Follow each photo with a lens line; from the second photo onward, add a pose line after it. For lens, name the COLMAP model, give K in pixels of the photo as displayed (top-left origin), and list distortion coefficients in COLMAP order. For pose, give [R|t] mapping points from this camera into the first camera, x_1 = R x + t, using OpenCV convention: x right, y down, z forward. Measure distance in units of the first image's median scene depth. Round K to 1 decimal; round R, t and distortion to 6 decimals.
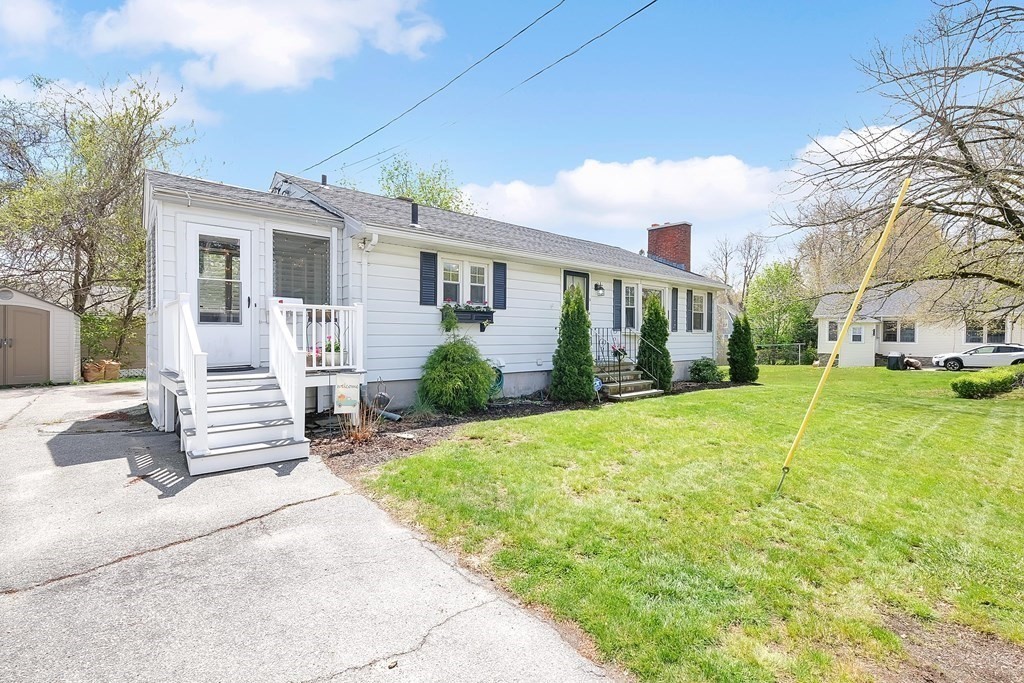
lens RADIAL K [[461.4, 0, 505.5], [0, 461.4, 343.6], [0, 0, 1]] dist [-0.008048, 0.002874]
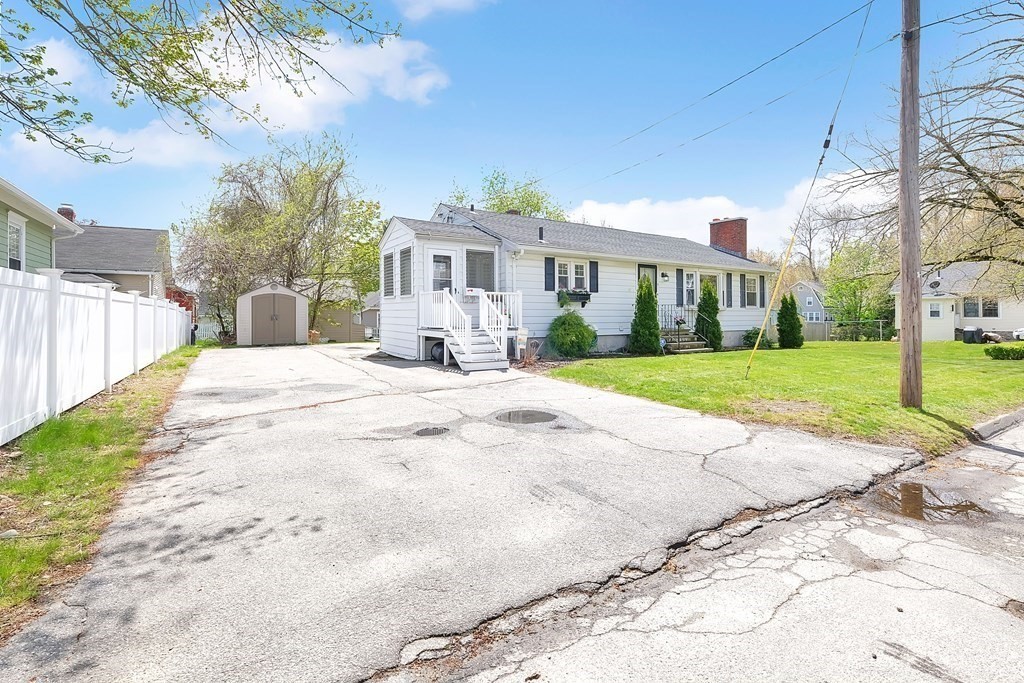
lens RADIAL K [[461.4, 0, 501.0], [0, 461.4, 308.2], [0, 0, 1]] dist [-0.008048, 0.002874]
pose [[0.986486, -0.008613, -0.163617, -0.056263], [0.002861, 0.999371, -0.035360, 0.024247], [0.163818, 0.034414, 0.985890, -0.442526]]
